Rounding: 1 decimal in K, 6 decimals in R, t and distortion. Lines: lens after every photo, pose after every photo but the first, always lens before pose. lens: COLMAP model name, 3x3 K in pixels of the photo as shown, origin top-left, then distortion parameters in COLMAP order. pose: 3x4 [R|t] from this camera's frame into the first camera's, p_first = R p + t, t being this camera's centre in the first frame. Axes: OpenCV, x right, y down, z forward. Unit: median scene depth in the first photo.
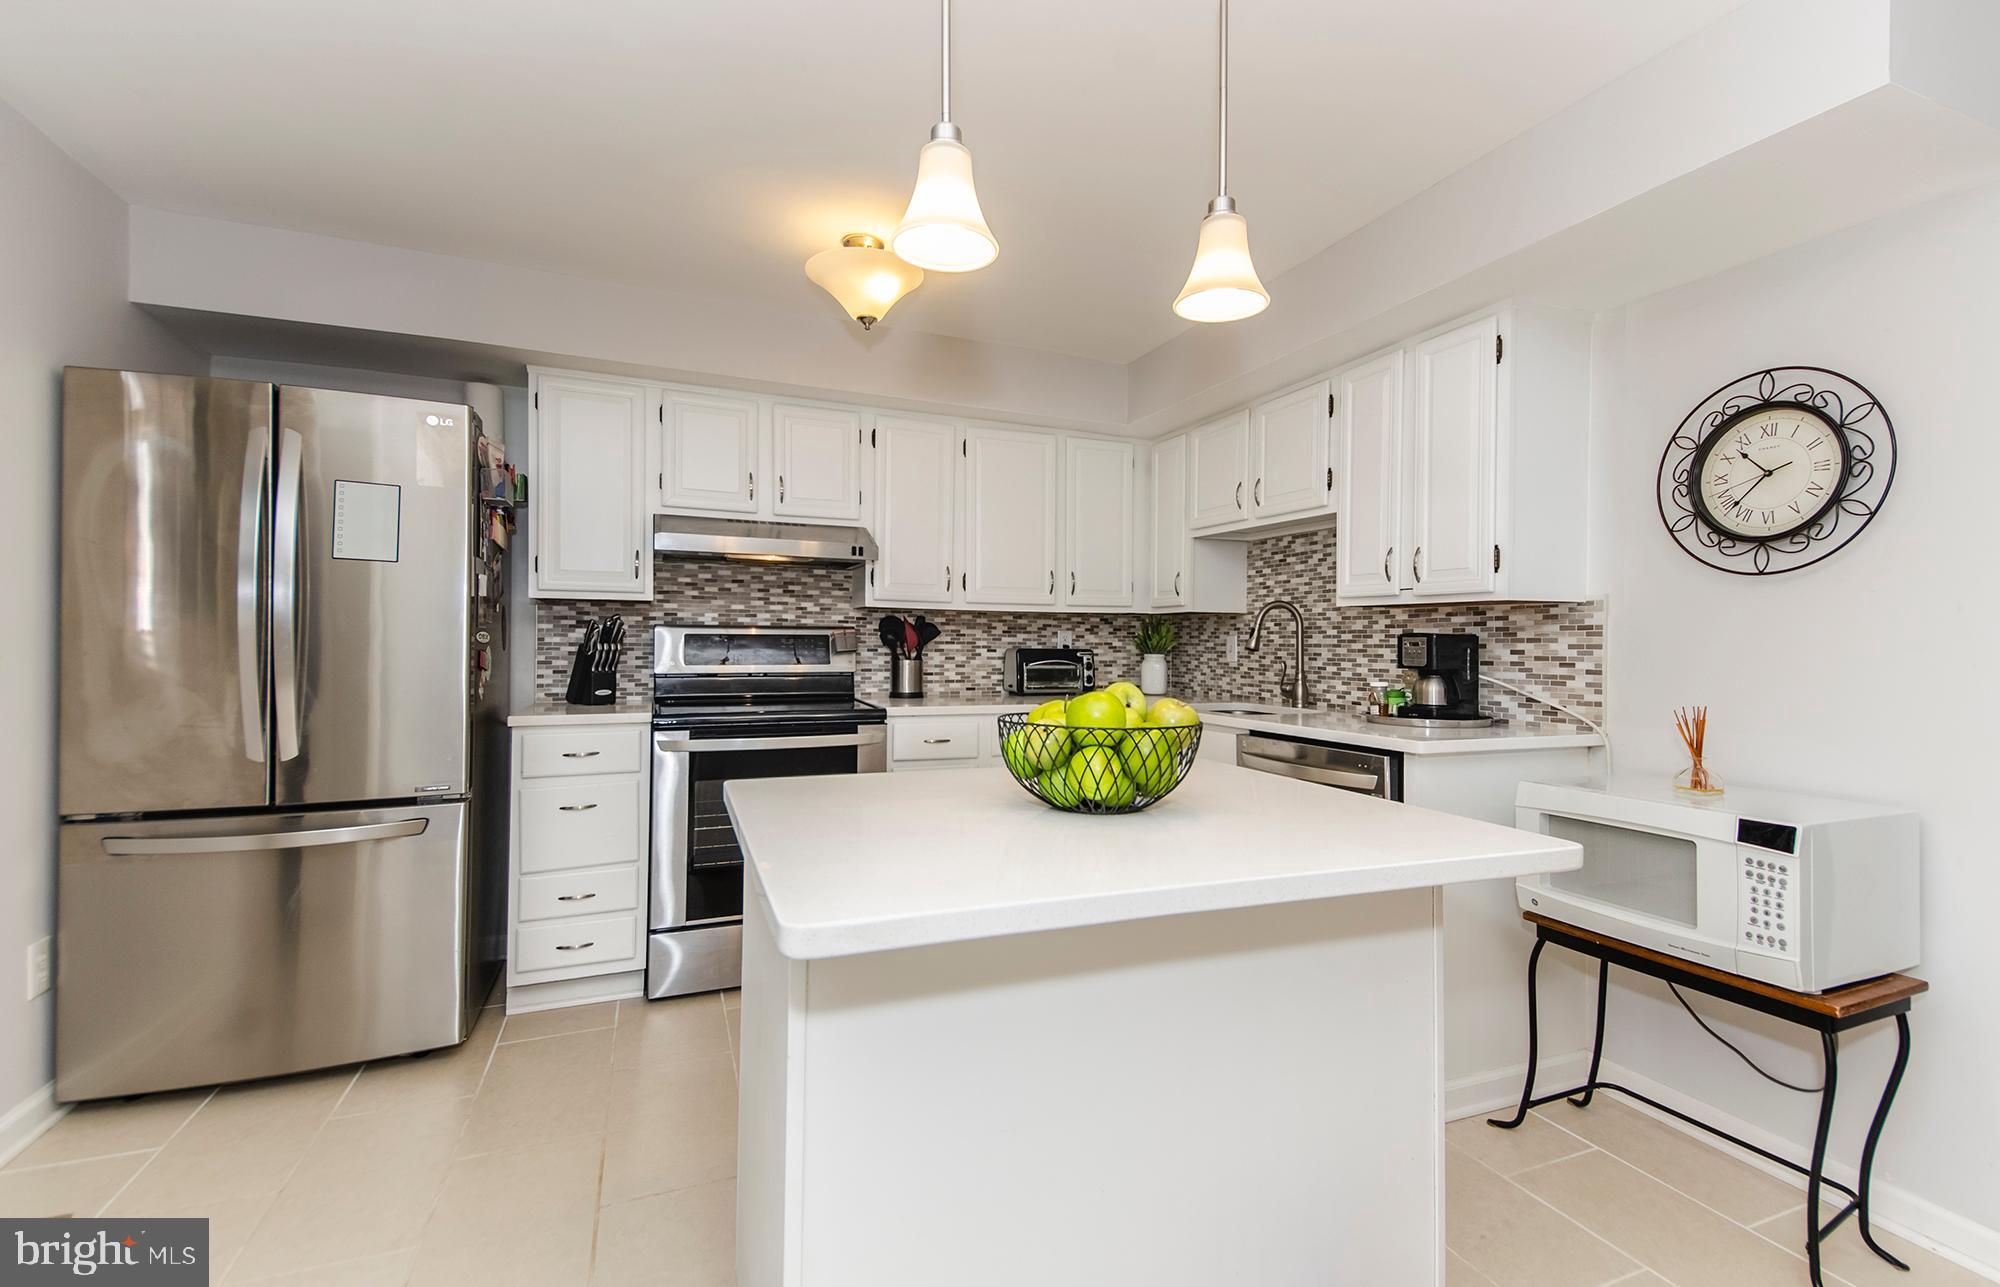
lens RADIAL K [[853.2, 0, 1000.0], [0, 853.2, 643.5], [0, 0, 1]] dist [0.029117, 0.000136]
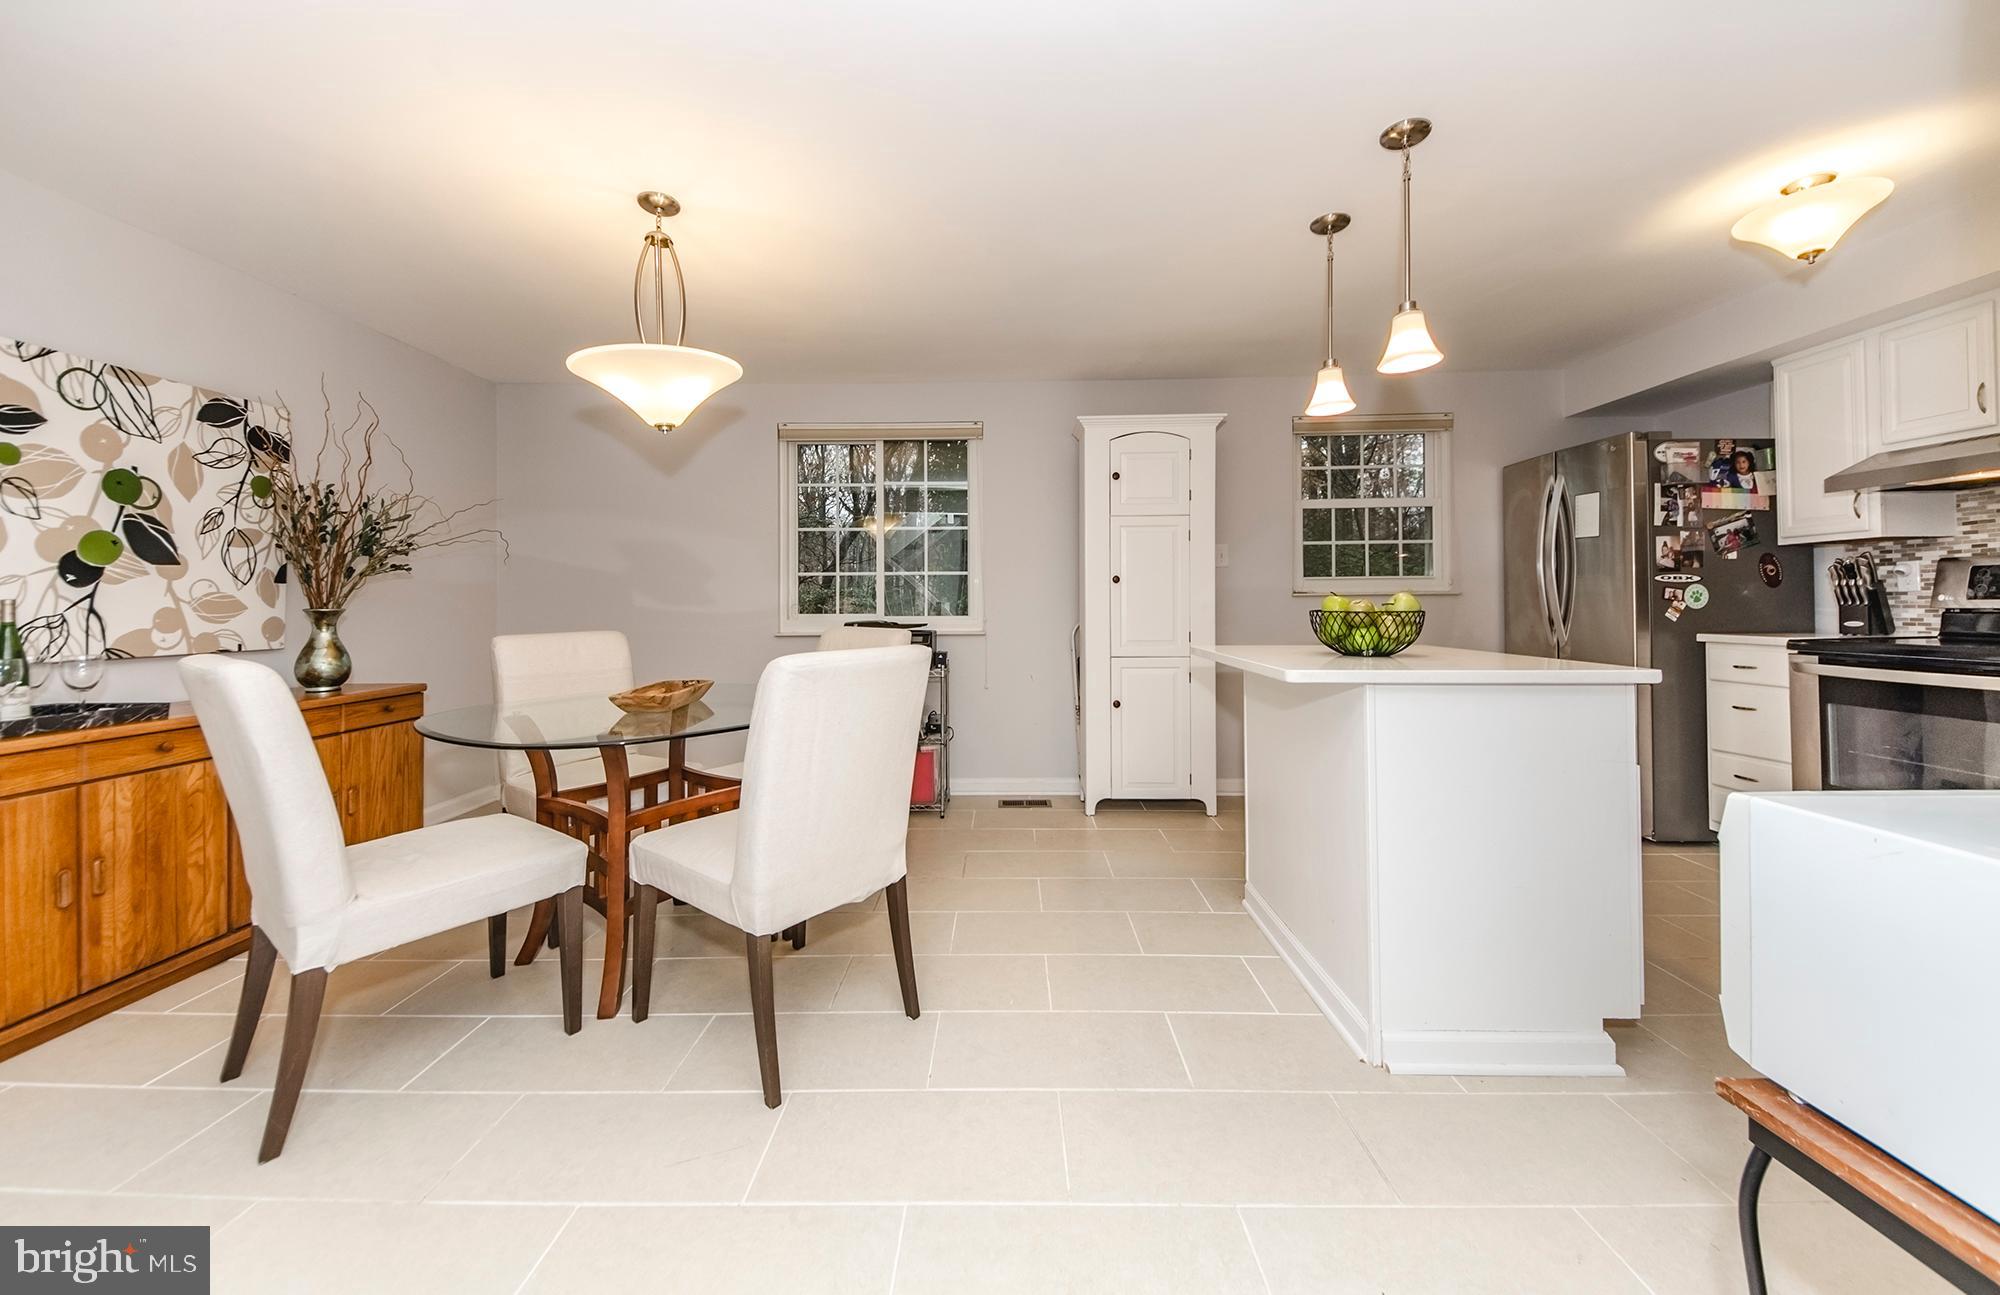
lens RADIAL K [[751.5, 0, 1000.5], [0, 751.5, 598.8], [0, 0, 1]] dist [-0.000332, -0.006457]
pose [[-0.396280, -0.010070, -0.918074, 0.759707], [0.005900, 0.999891, -0.013514, 0.027930], [0.918111, -0.010772, -0.396178, 0.333974]]
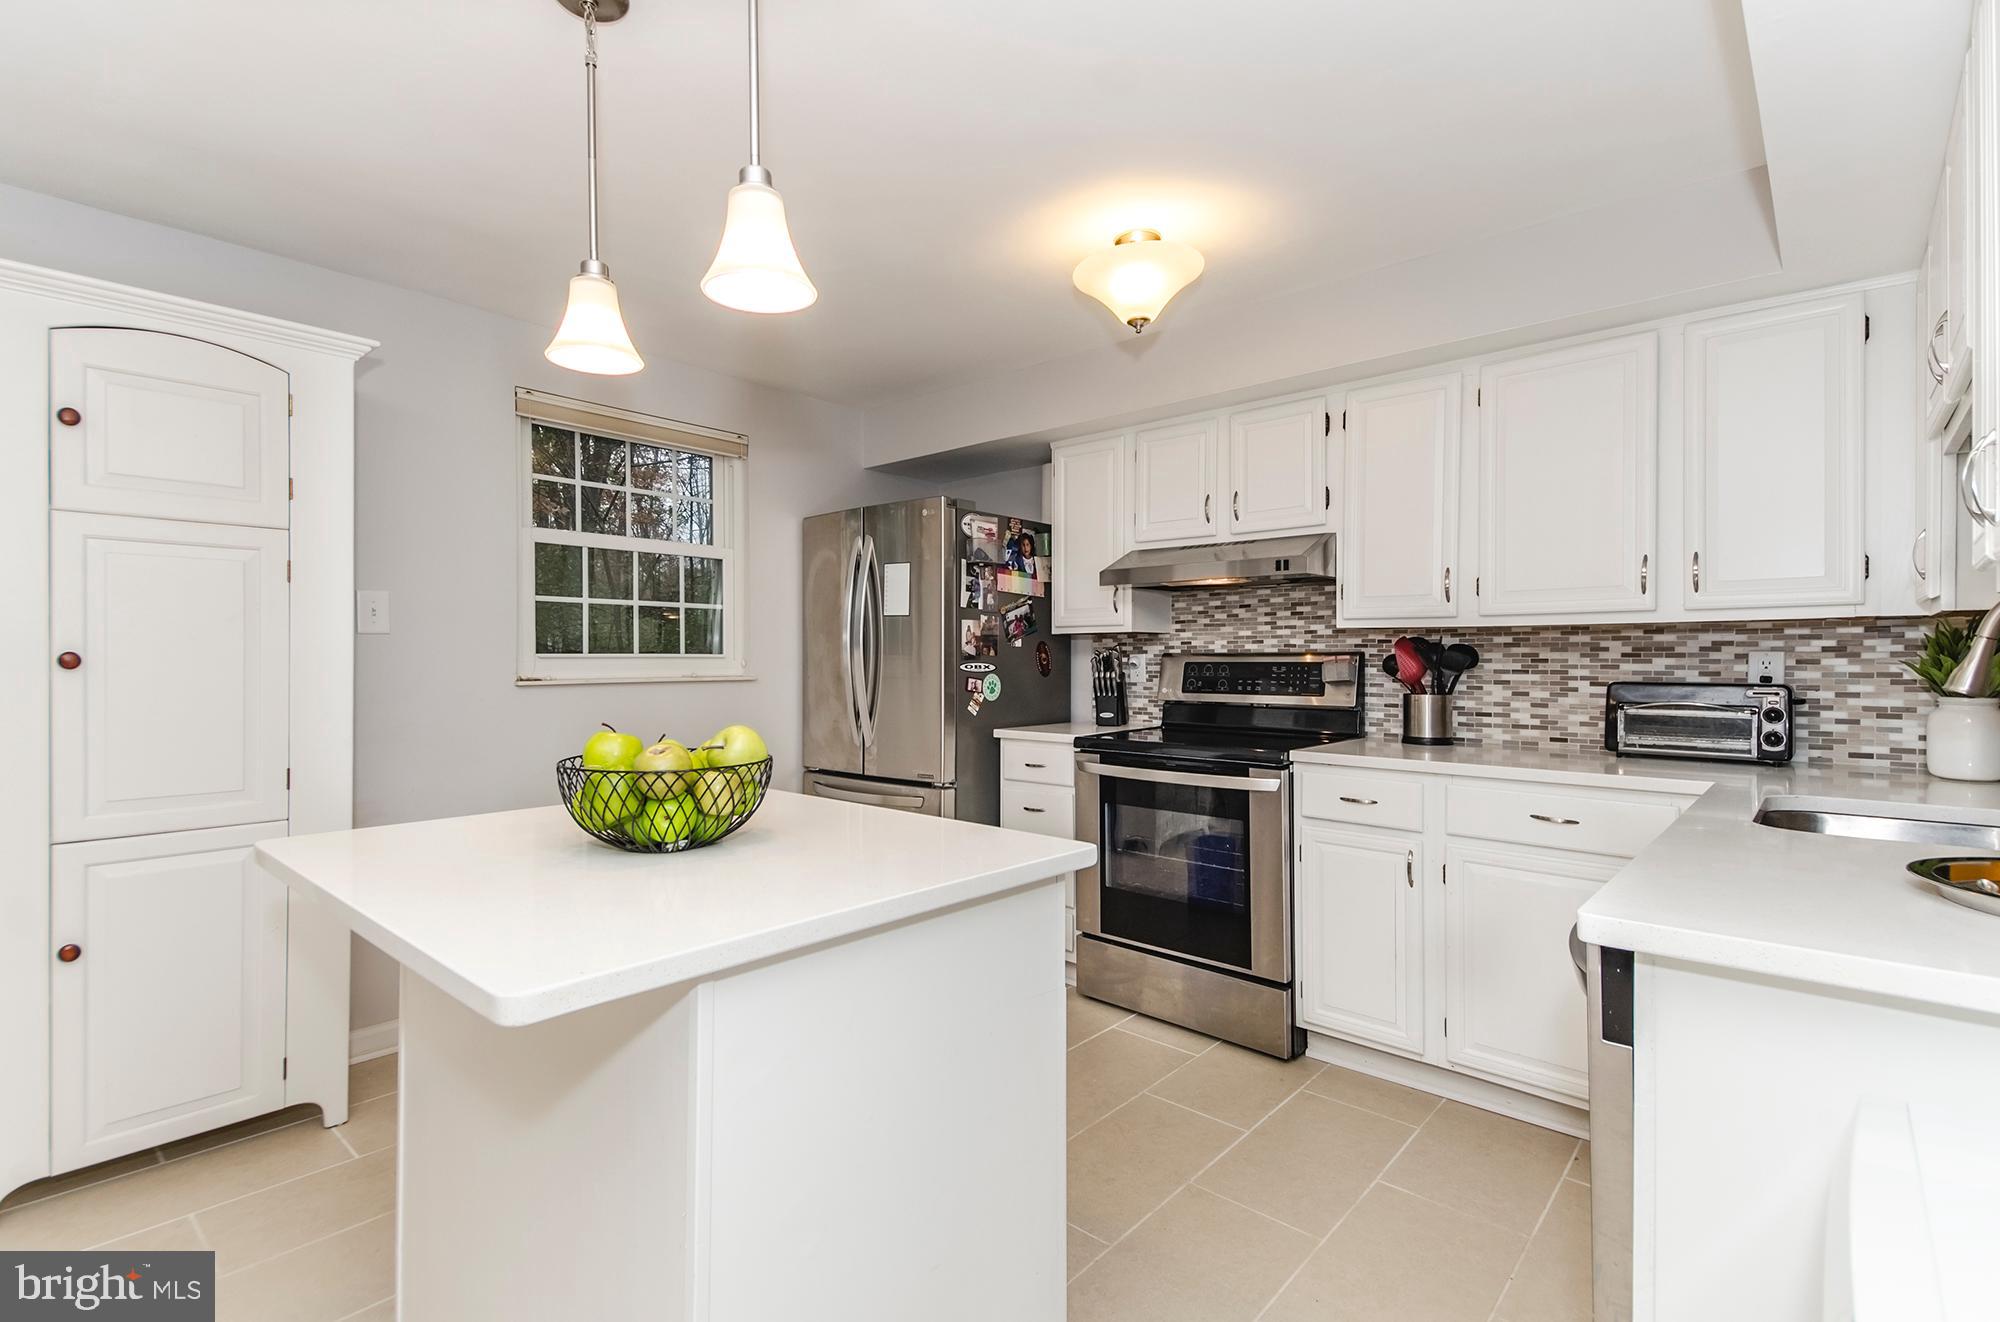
lens RADIAL K [[895.1, 0, 999.5], [0, 895.1, 669.2], [0, 0, 1]] dist [0.037674, -0.025952]
pose [[0.437577, 0.004163, -0.899171, 0.476536], [0.001881, 0.999983, 0.005545, -0.008998], [0.899179, -0.004117, 0.437562, 0.323584]]
